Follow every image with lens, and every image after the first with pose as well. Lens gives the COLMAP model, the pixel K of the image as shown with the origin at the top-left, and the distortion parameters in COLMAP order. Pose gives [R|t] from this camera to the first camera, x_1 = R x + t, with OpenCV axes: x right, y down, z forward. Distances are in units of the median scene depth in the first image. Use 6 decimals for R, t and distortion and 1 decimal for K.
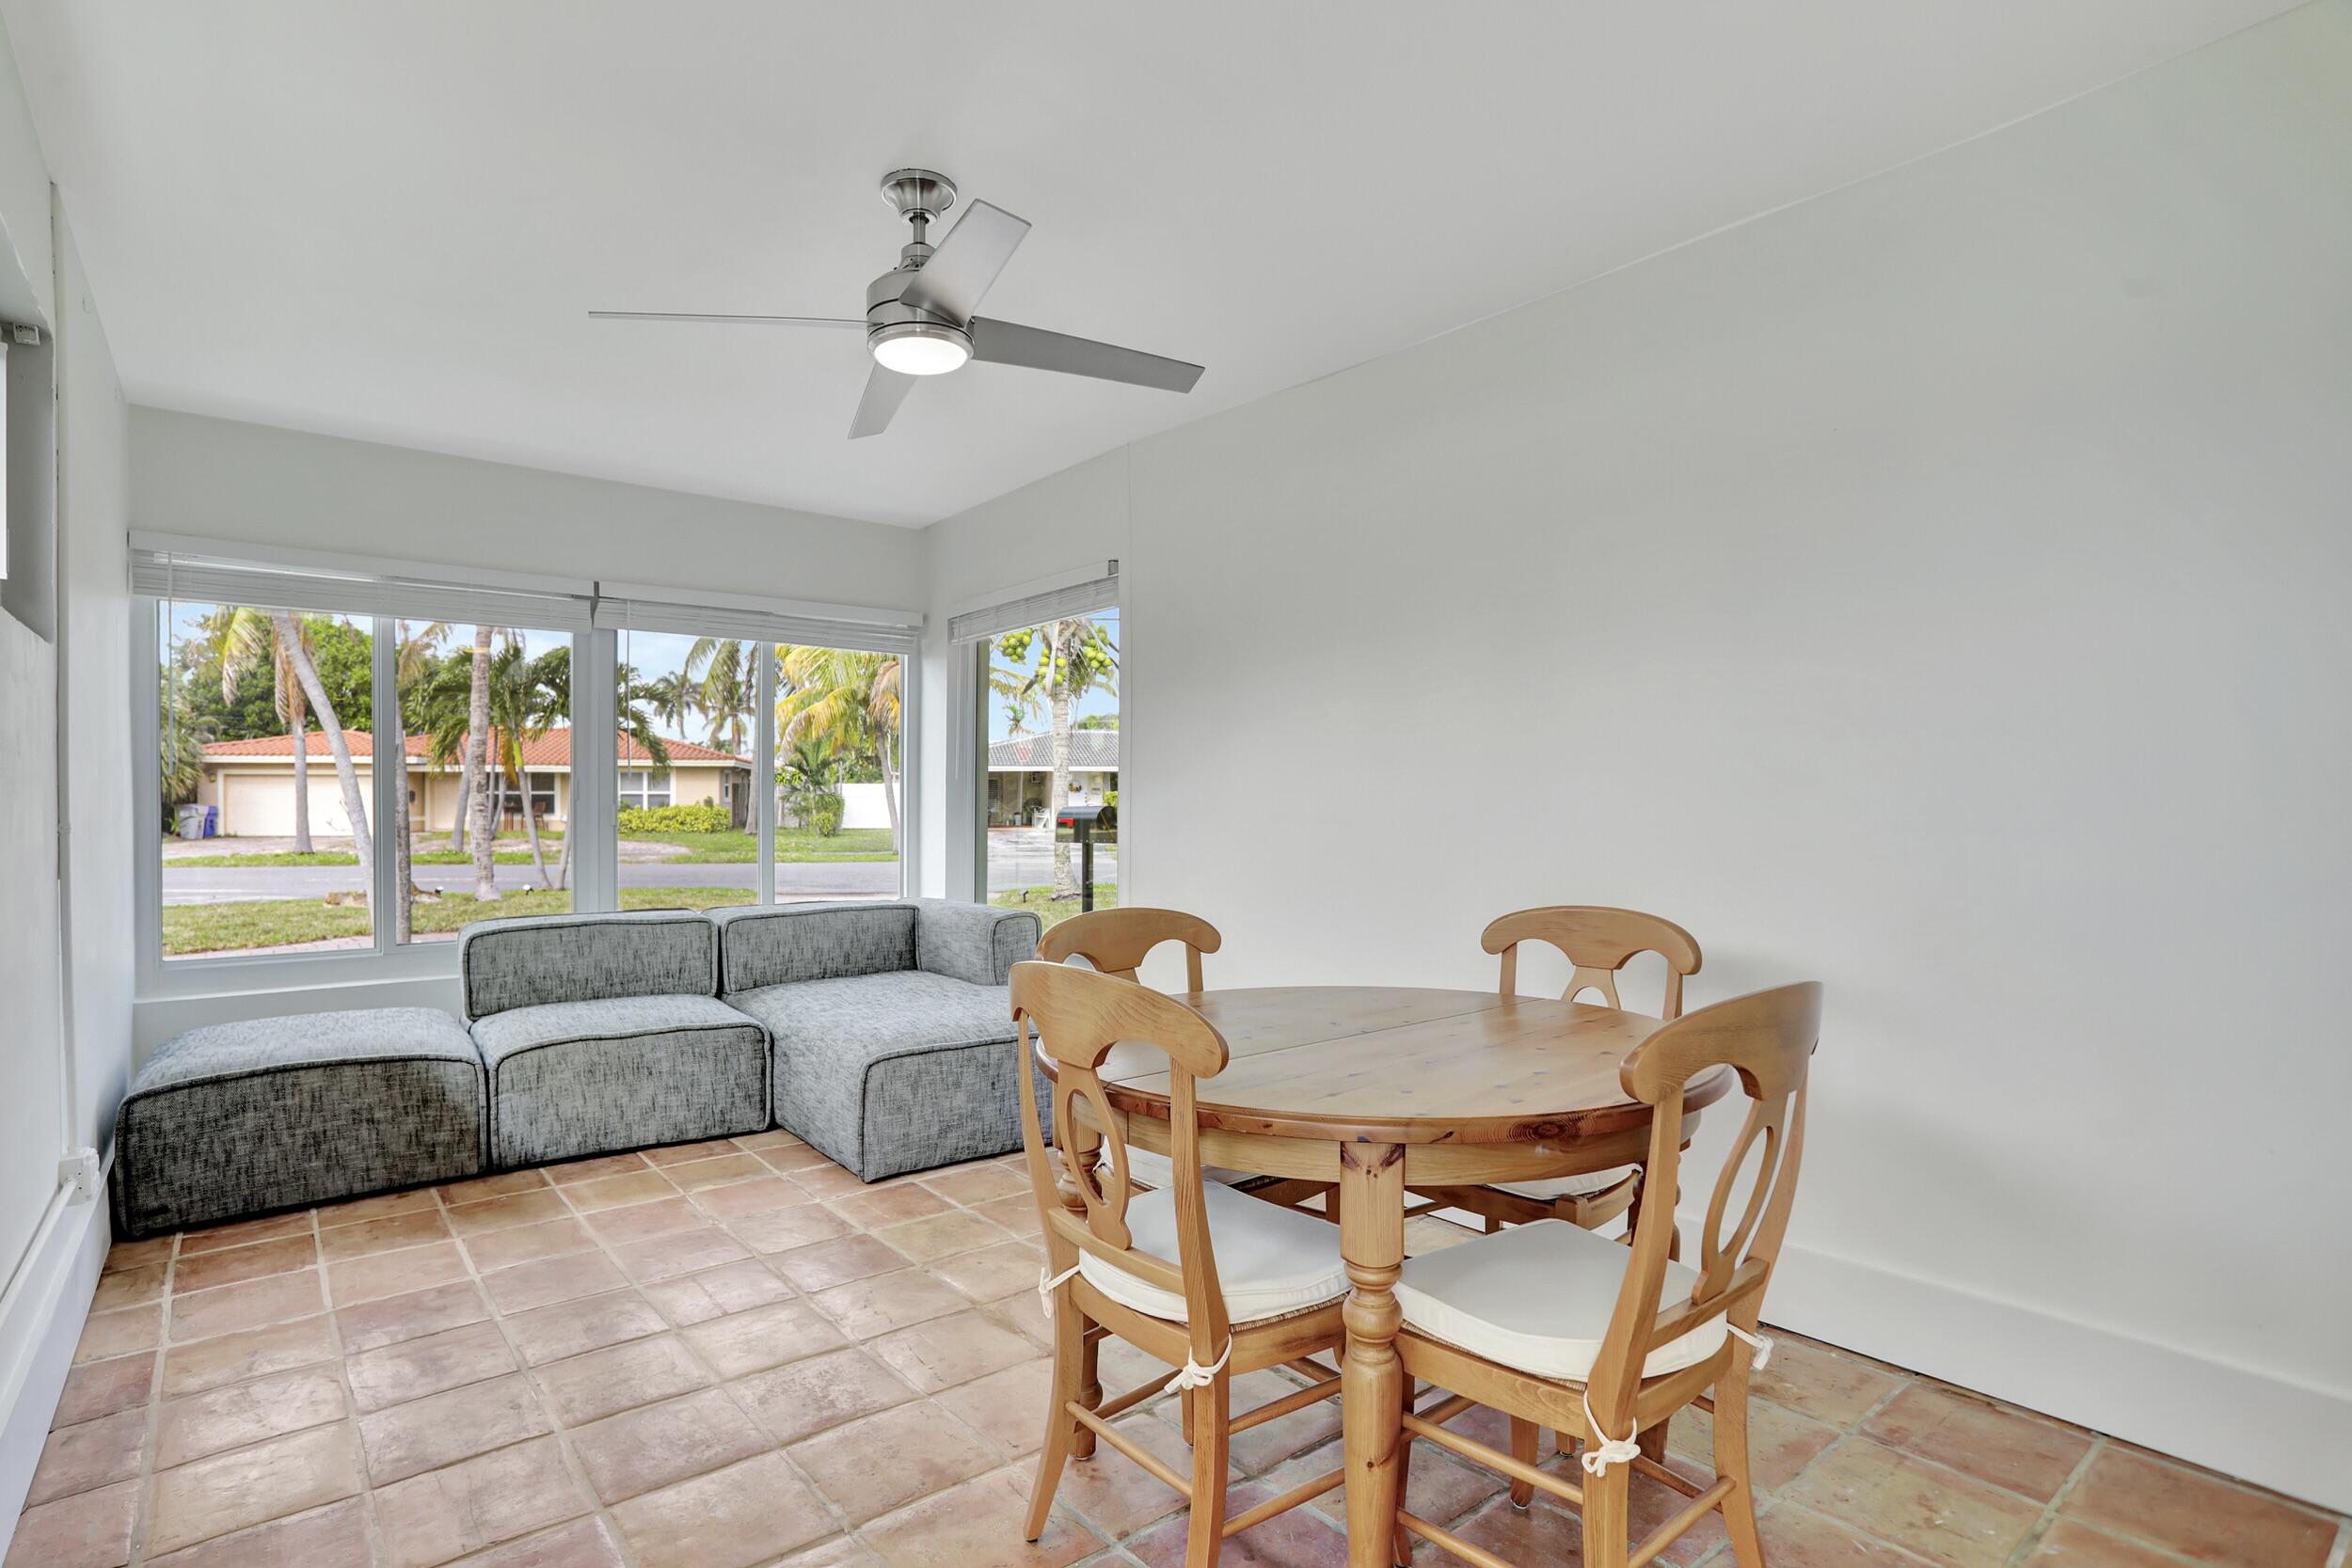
lens RADIAL K [[1172.8, 0, 1207.4], [0, 1172.8, 803.3], [0, 0, 1]] dist [-0.005108, 0.000154]
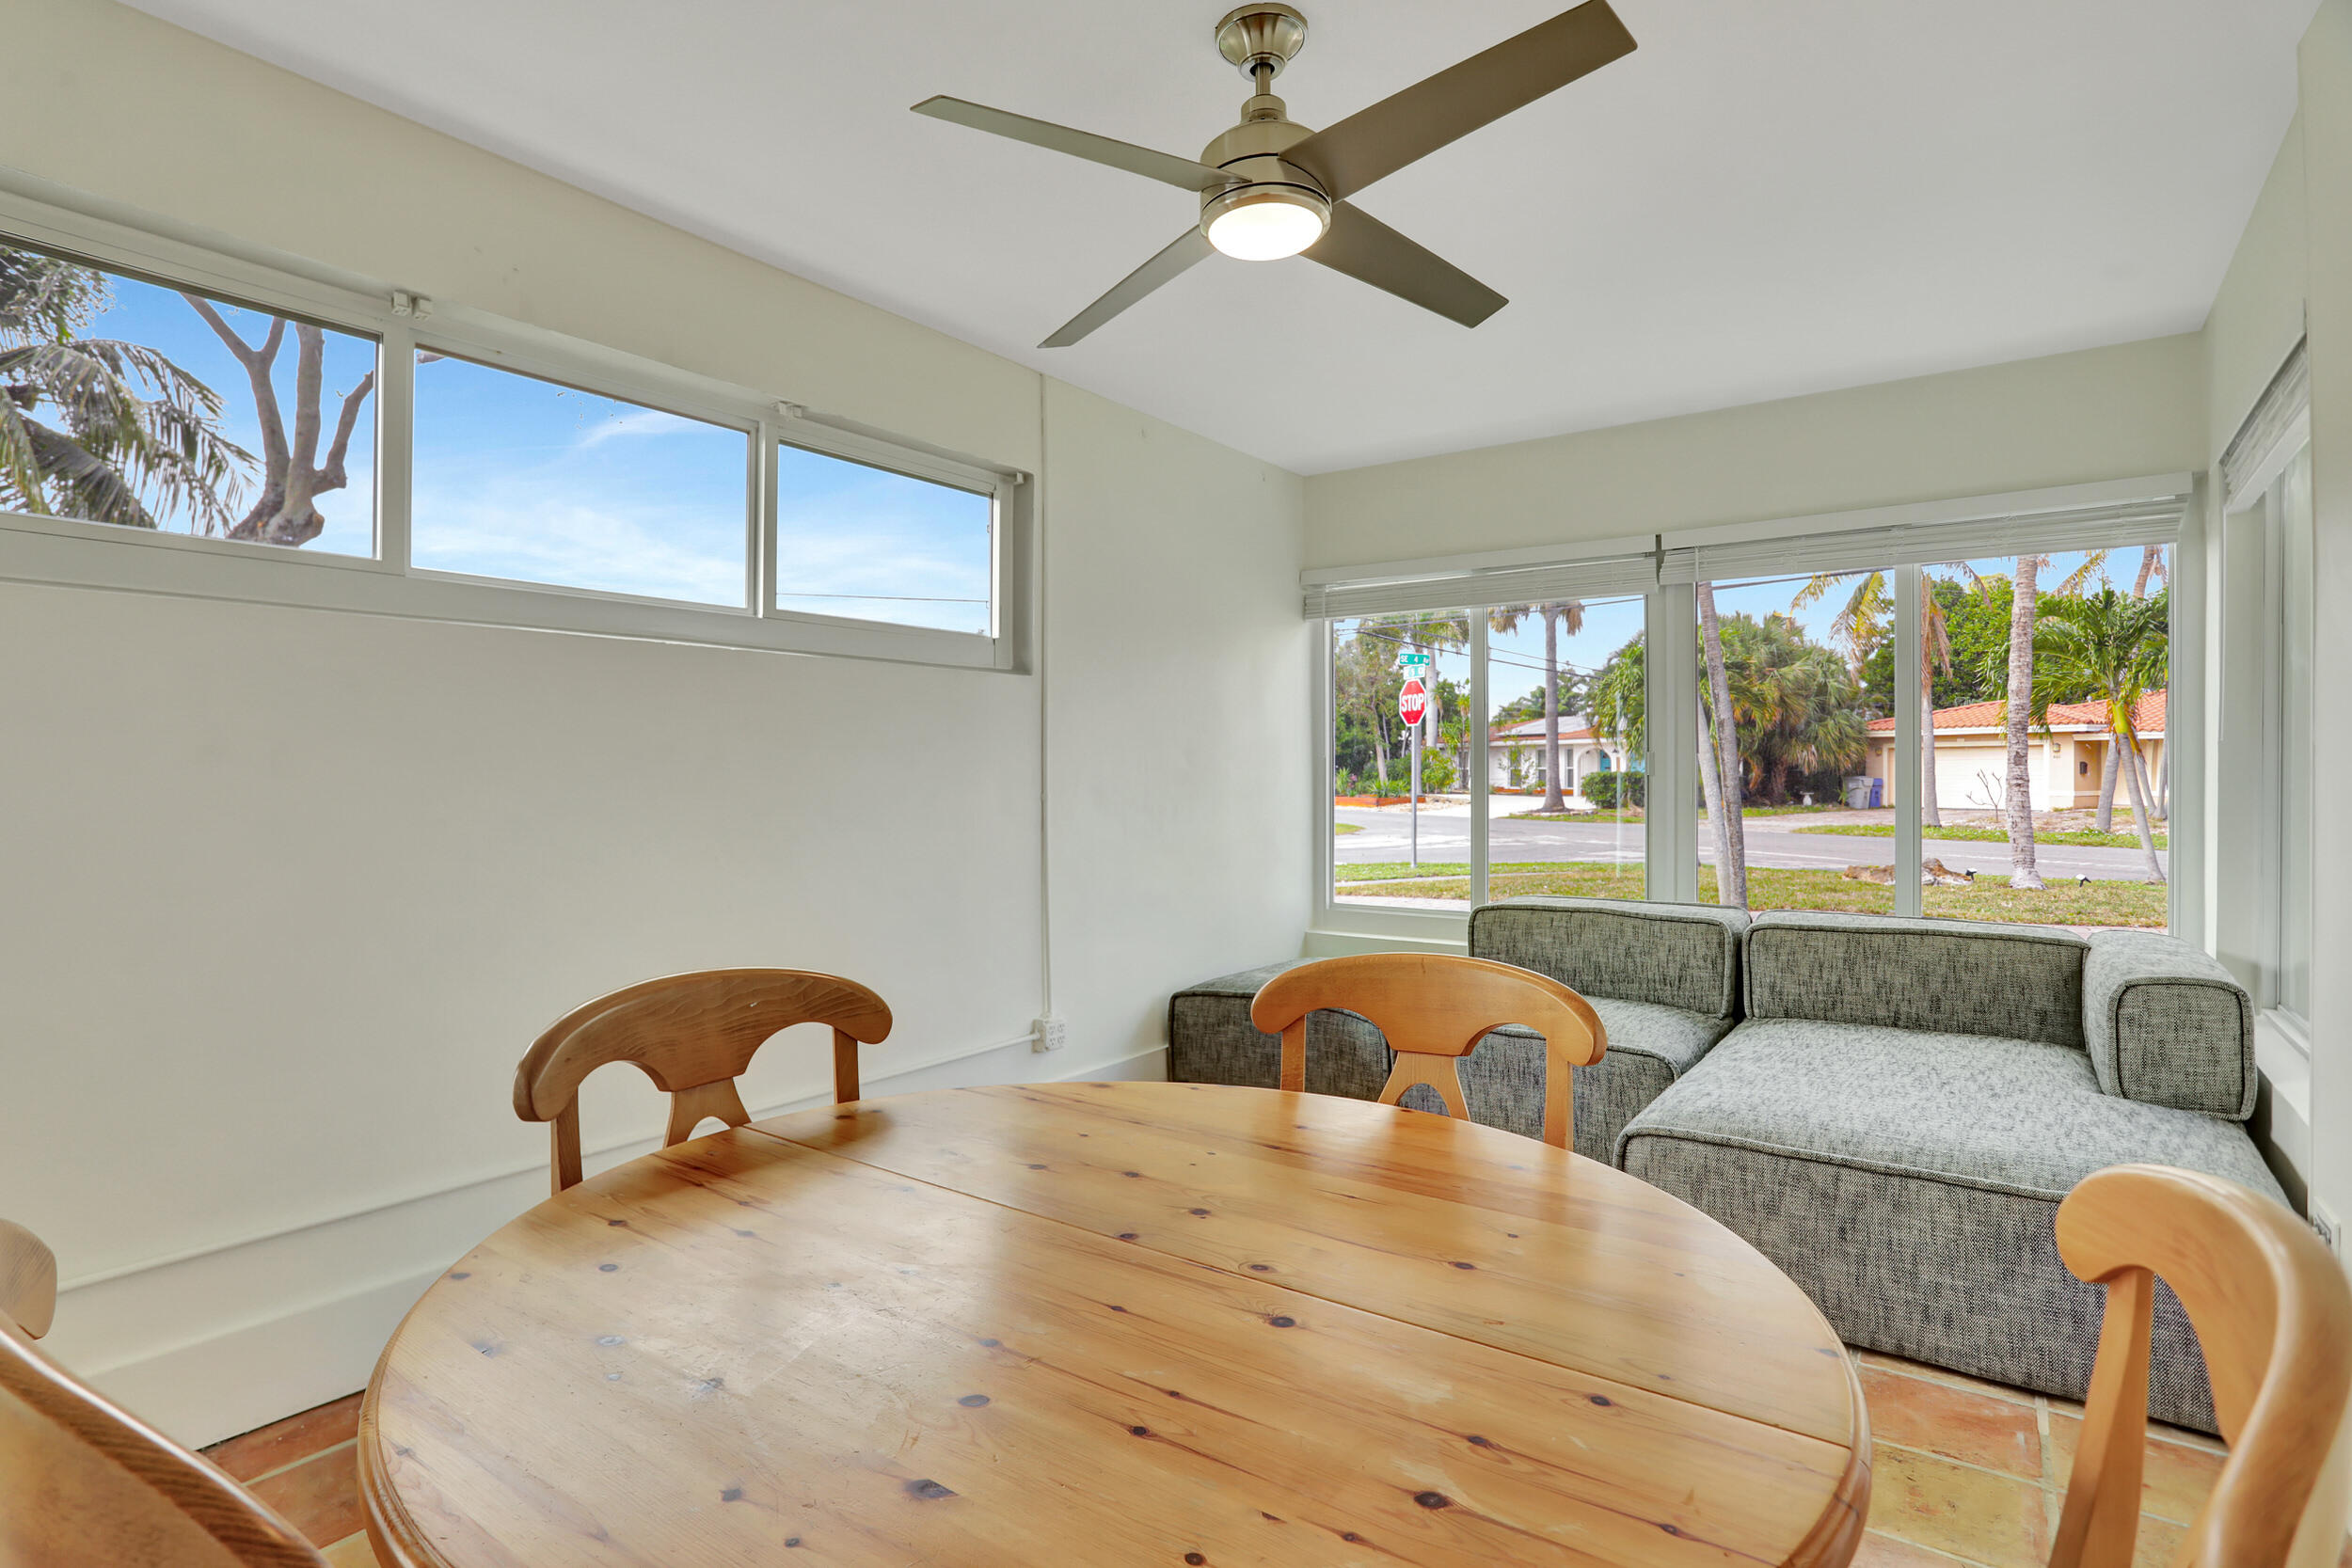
lens RADIAL K [[1207.0, 0, 1100.8], [0, 1207.0, 763.0], [0, 0, 1]] dist [-0.013884, -0.000164]
pose [[0.244317, -0.009462, -0.969649, 0.307505], [-0.000485, 0.999951, -0.009880, -0.003982], [0.969695, 0.002884, 0.244300, 0.408016]]
